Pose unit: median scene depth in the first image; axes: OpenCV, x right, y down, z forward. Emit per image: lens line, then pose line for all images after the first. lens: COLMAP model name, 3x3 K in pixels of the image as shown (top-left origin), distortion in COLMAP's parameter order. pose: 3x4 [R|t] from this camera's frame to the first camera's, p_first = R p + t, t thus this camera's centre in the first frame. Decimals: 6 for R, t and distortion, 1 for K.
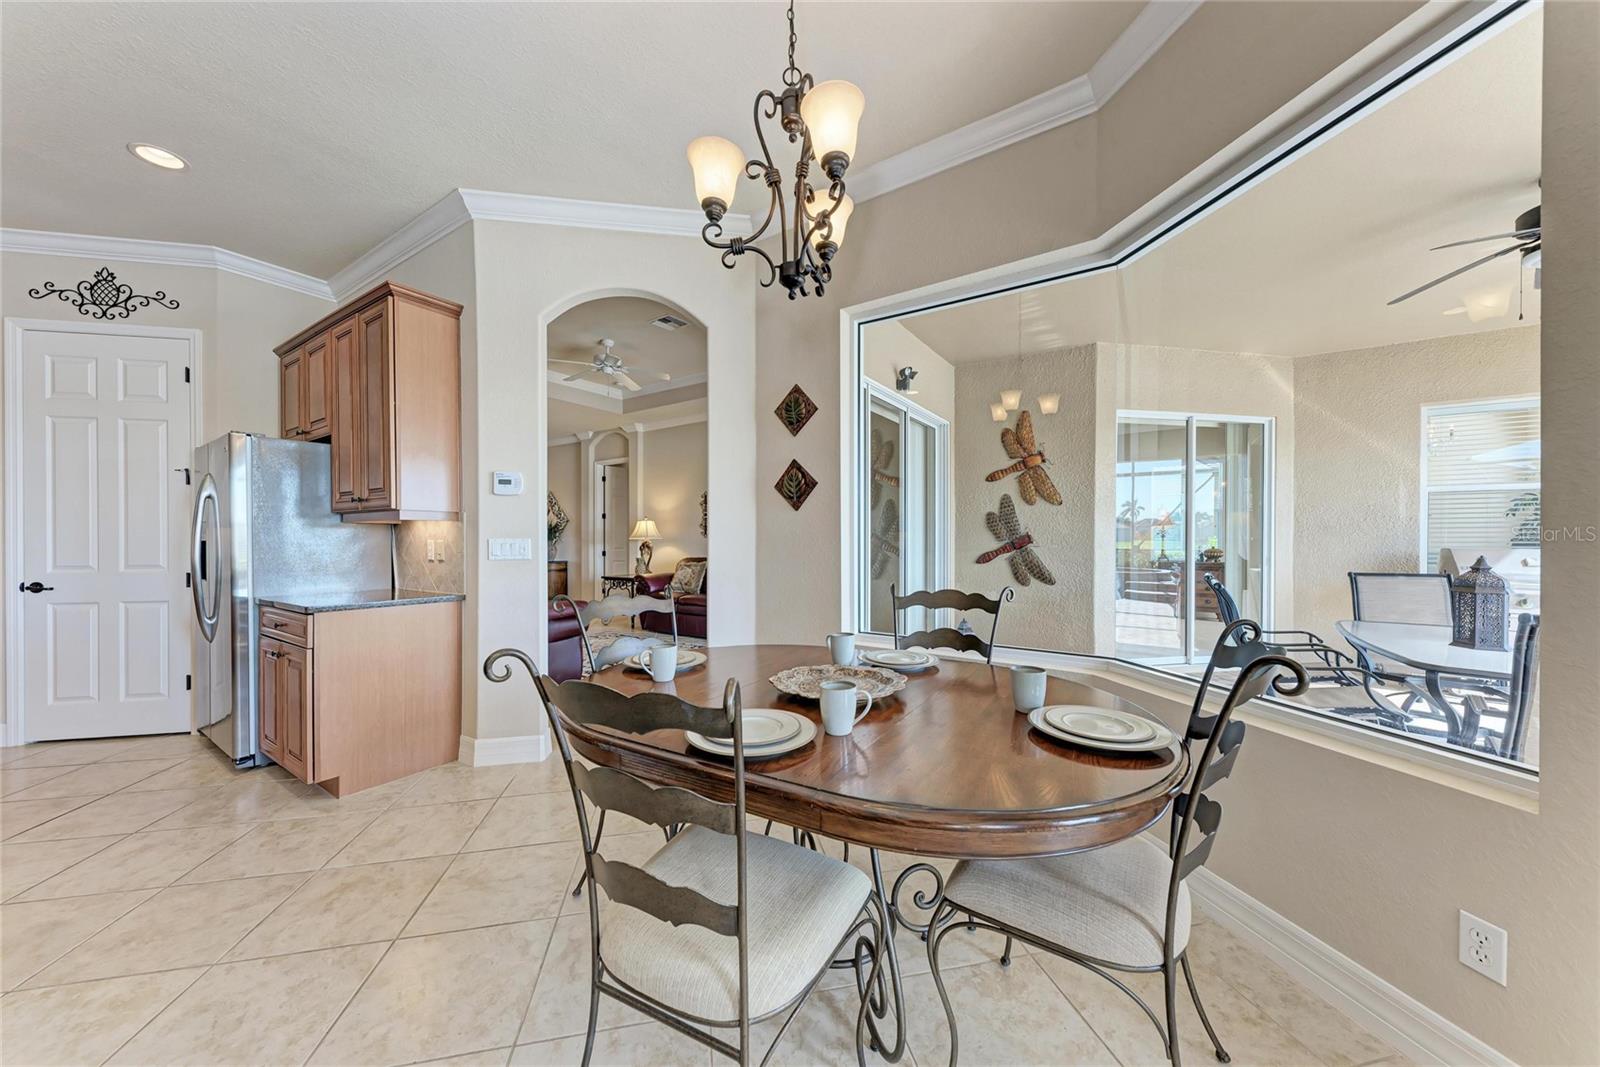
lens RADIAL K [[551.8, 0, 801.7], [0, 551.8, 541.7], [0, 0, 1]] dist [0.000429, -0.000052]
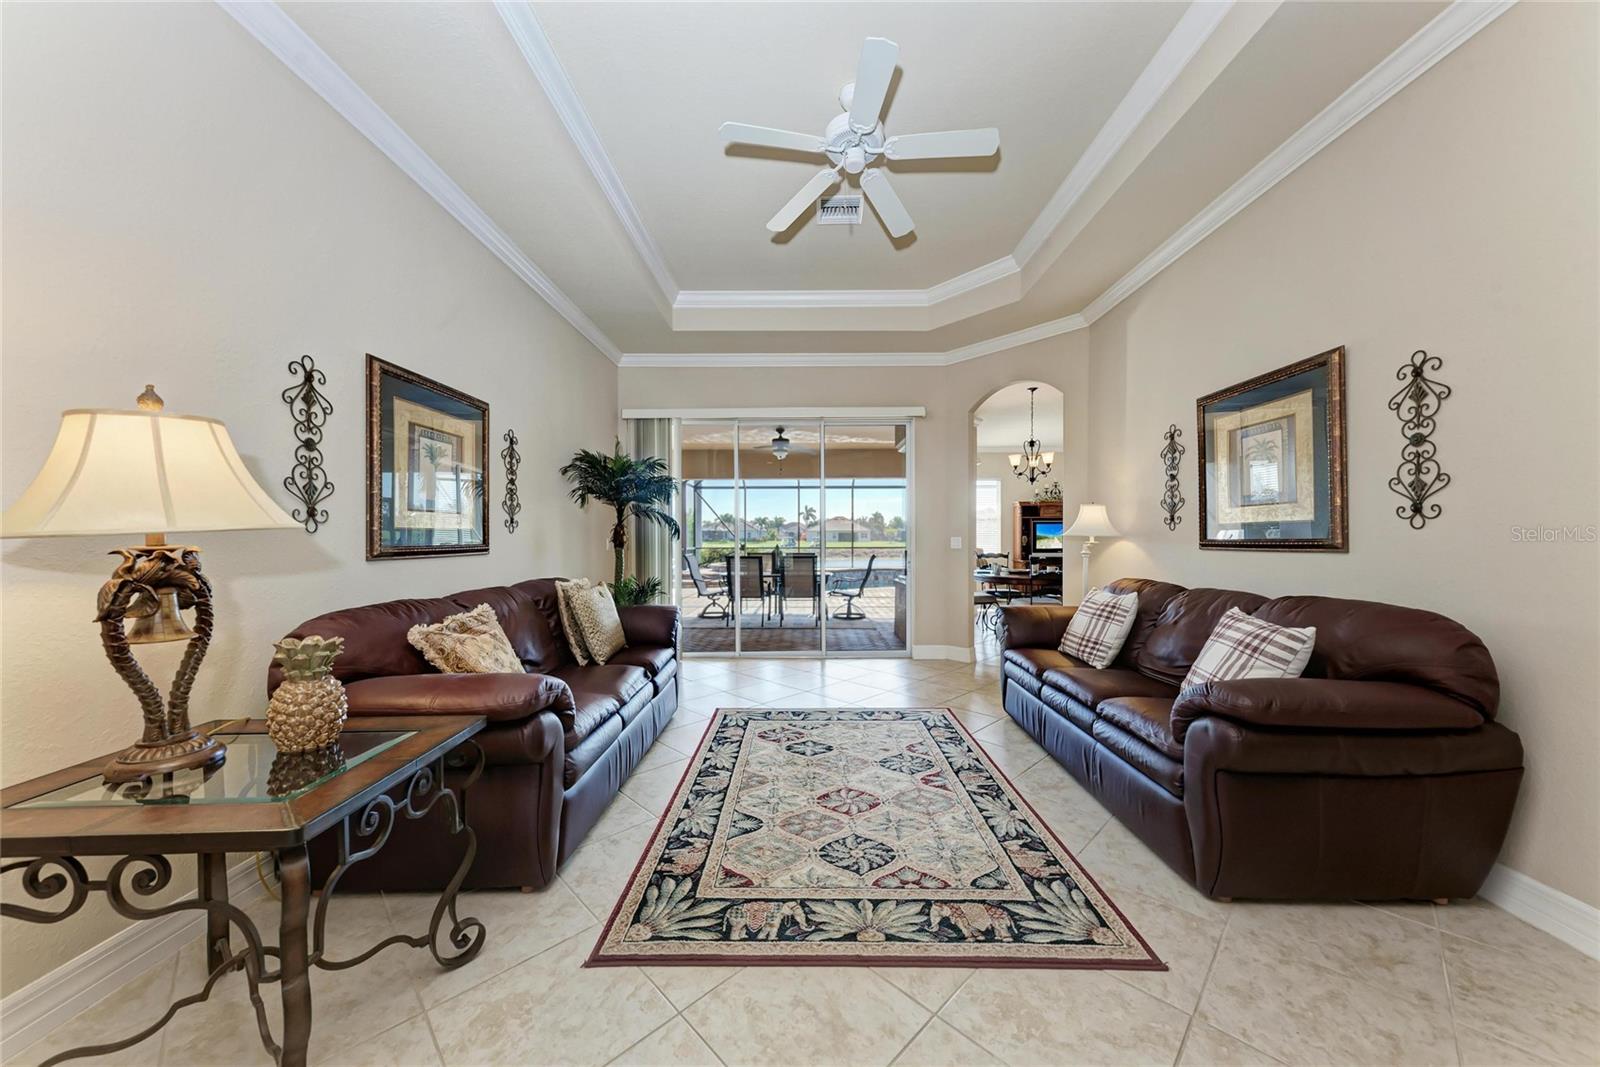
lens RADIAL K [[551.5, 0, 803.5], [0, 551.5, 539.4], [0, 0, 1]] dist [0.011612, -0.000106]
pose [[-0.549513, 0.001508, 0.835484, -0.779959], [0.007359, 0.999968, 0.003035, -0.004042], [-0.835453, 0.007817, -0.549507, 1.421423]]
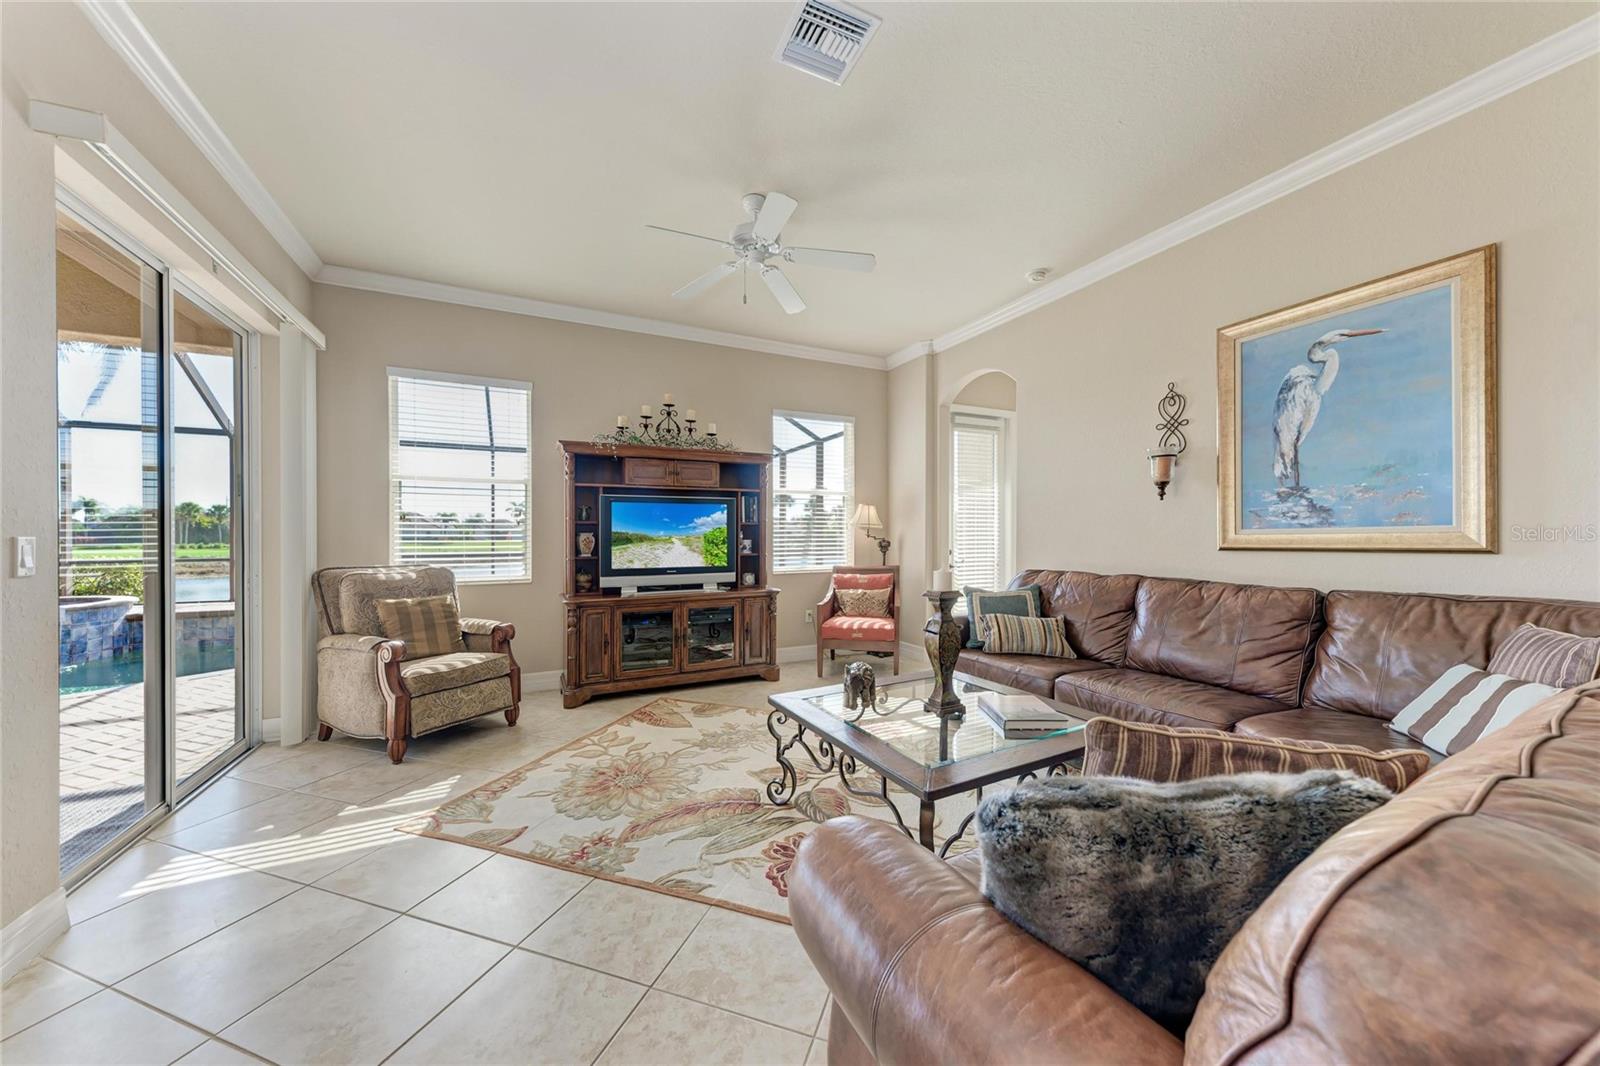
lens RADIAL K [[540.8, 0, 804.0], [0, 540.8, 539.2], [0, 0, 1]] dist [0.014954, -0.000033]
pose [[-0.861554, 0.003746, 0.507653, -0.181680], [0.008946, 0.999930, 0.007805, 0.001969], [-0.507588, 0.011266, -0.861526, 0.122179]]
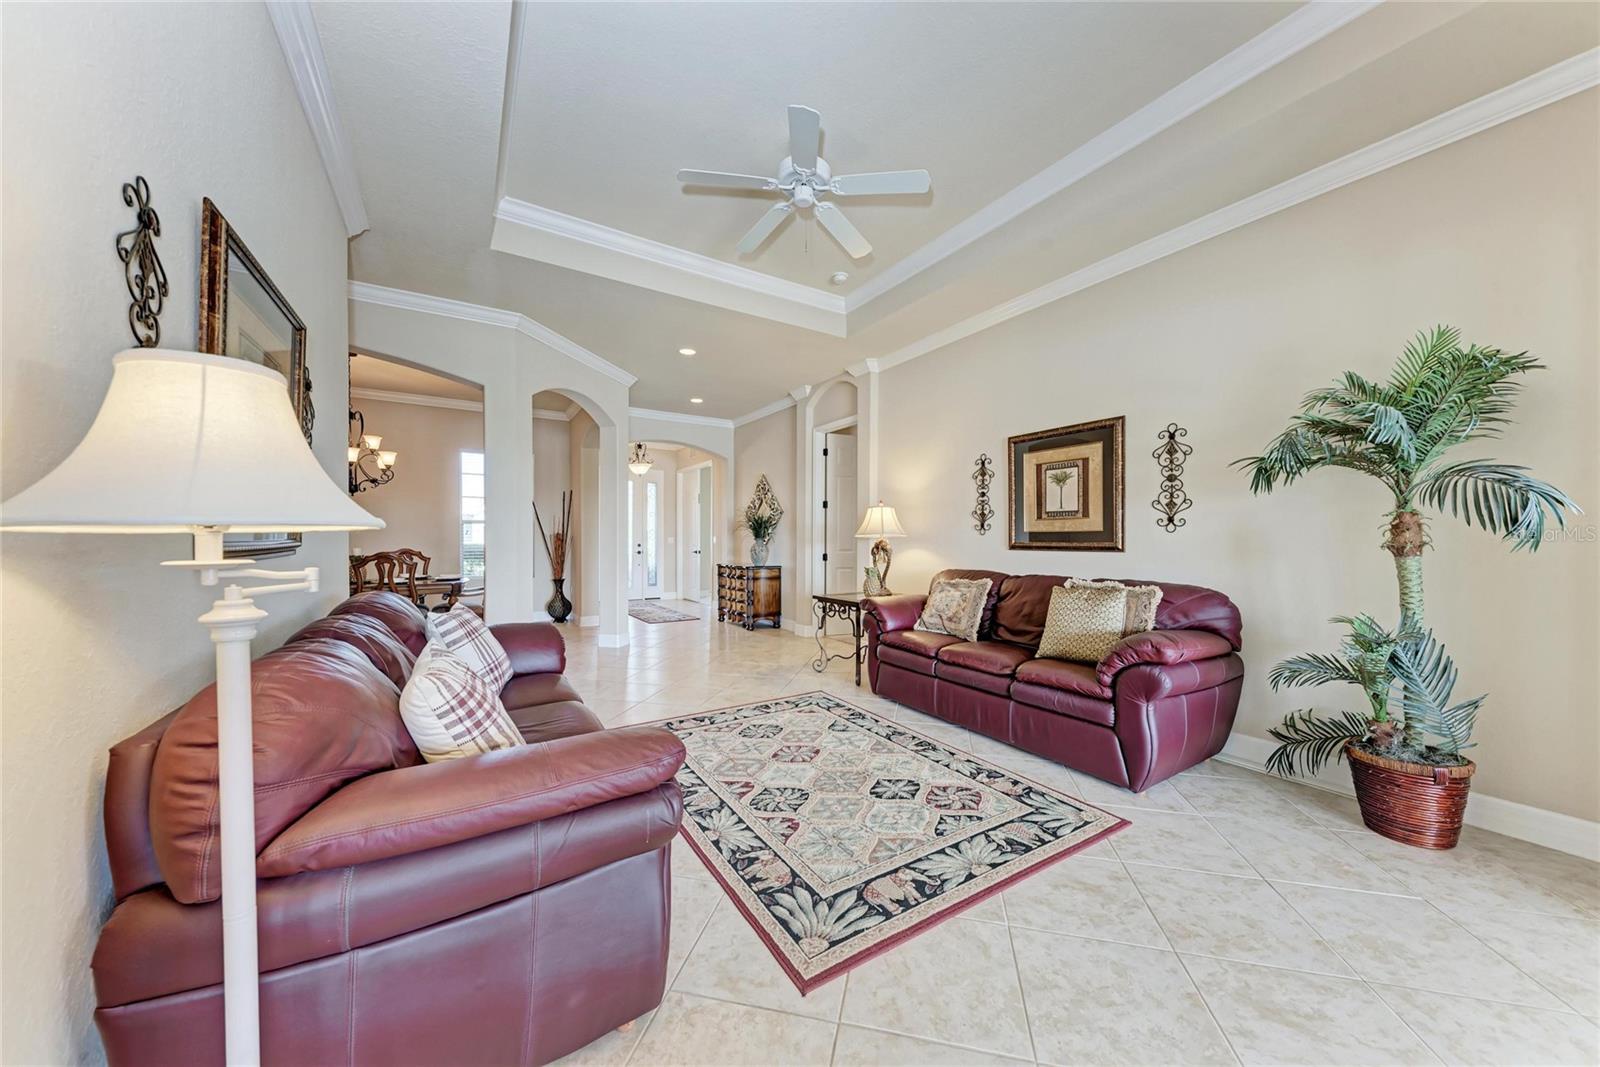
lens RADIAL K [[551.5, 0, 803.5], [0, 551.5, 539.4], [0, 0, 1]] dist [0.011612, -0.000106]
pose [[0.910689, 0.004967, -0.413063, -0.160642], [-0.005674, 0.999984, -0.000485, -0.001762], [0.413053, 0.002786, 0.910703, 0.607661]]
